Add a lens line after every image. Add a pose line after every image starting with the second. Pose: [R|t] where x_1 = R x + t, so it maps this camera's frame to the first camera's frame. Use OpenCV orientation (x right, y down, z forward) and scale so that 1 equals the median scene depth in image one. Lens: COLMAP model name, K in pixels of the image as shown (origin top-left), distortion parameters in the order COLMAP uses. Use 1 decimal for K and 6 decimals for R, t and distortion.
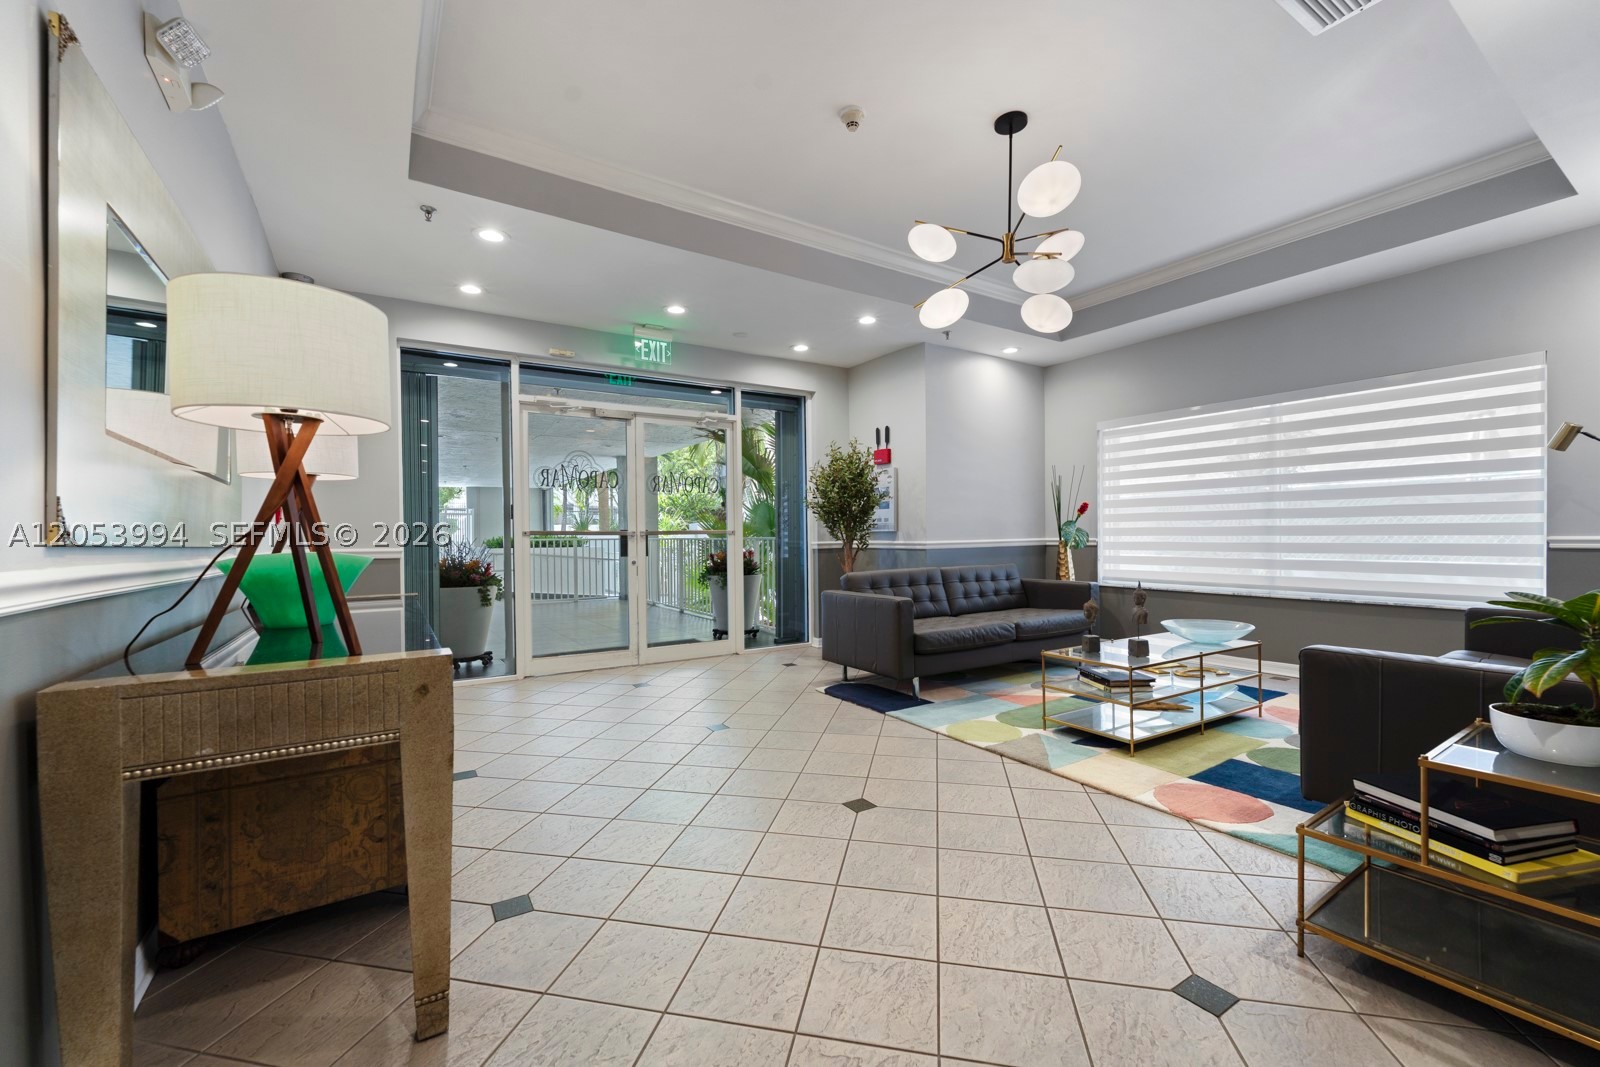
lens RADIAL K [[642.5, 0, 800.5], [0, 642.5, 542.0], [0, 0, 1]] dist [0.000075, -0.000459]
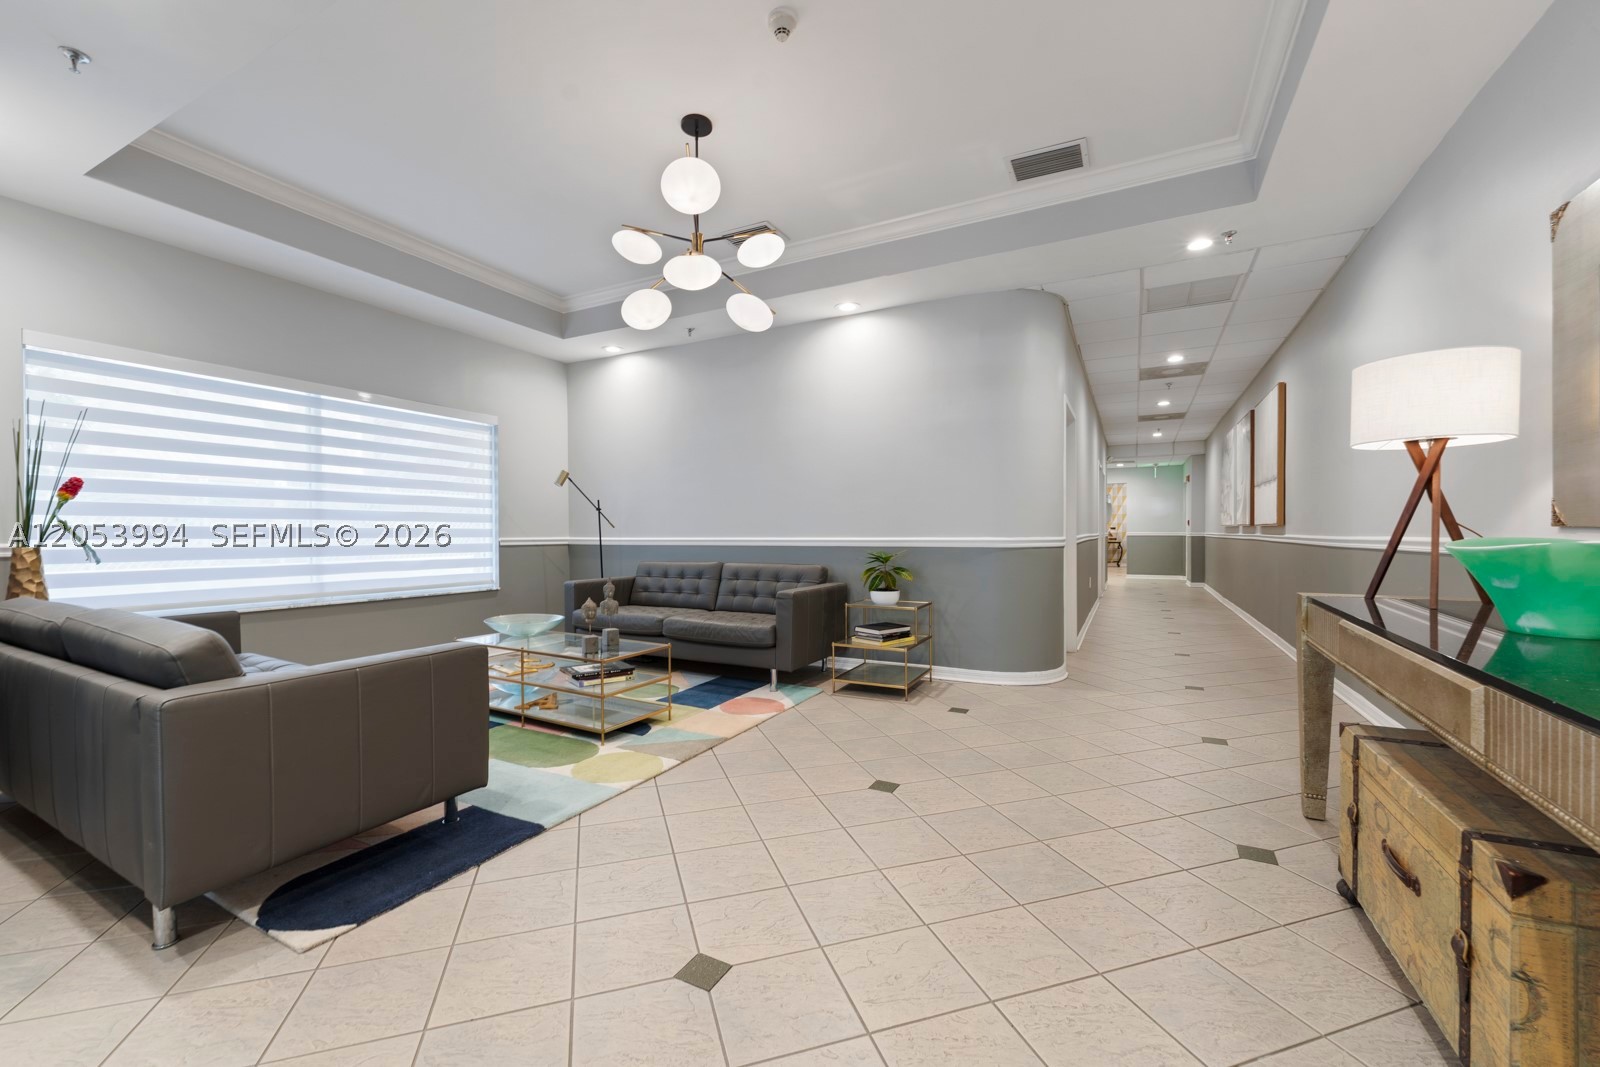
lens RADIAL K [[642.5, 0, 800.5], [0, 642.5, 542.0], [0, 0, 1]] dist [0.000075, -0.000459]
pose [[-0.481808, -0.000064, 0.876277, -0.561048], [0.016832, 0.999815, 0.009328, -0.001890], [-0.876115, 0.019244, -0.481717, 1.188305]]
